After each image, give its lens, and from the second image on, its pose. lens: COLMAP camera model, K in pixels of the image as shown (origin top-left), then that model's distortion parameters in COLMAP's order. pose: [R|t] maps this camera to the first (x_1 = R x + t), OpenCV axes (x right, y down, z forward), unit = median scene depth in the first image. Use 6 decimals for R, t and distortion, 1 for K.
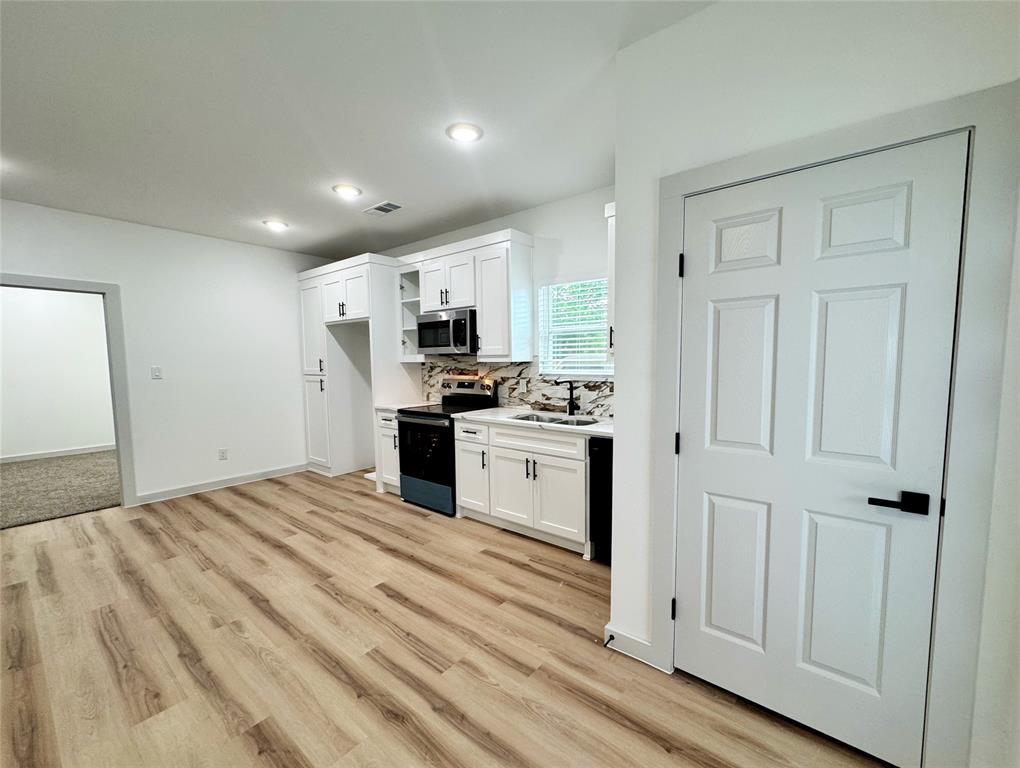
lens RADIAL K [[409.0, 0, 508.4], [0, 409.0, 391.4], [0, 0, 1]] dist [-0.002324, -0.000037]
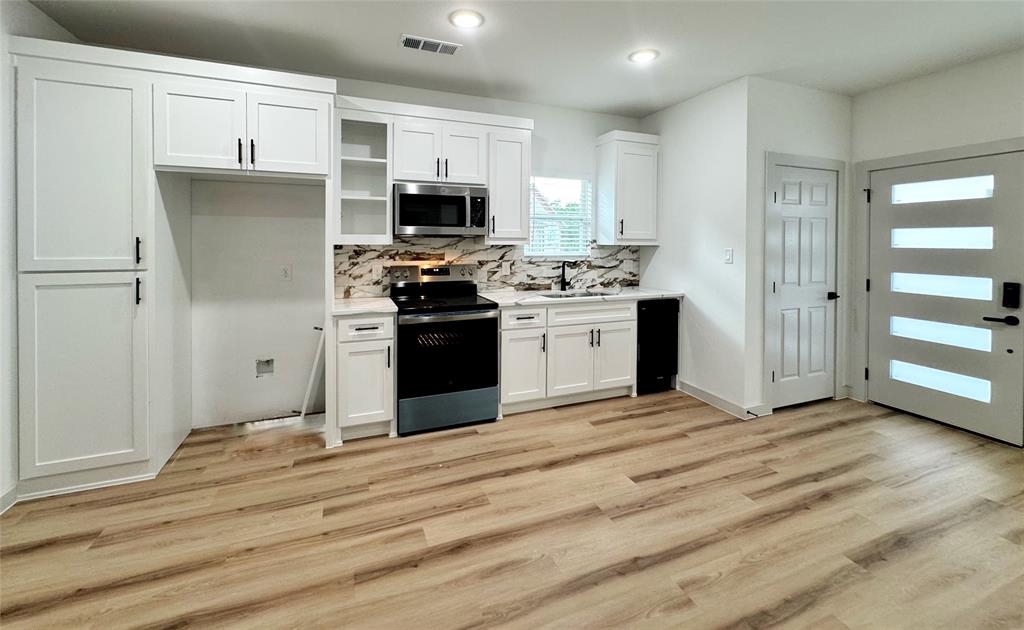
lens RADIAL K [[411.0, 0, 510.8], [0, 411.0, 244.7], [0, 0, 1]] dist [-0.002062, 0.000053]
pose [[0.505449, 0.002962, 0.862851, -0.932442], [0.058443, 0.997580, -0.037660, -0.037016], [-0.860875, 0.069463, 0.504053, 0.528397]]
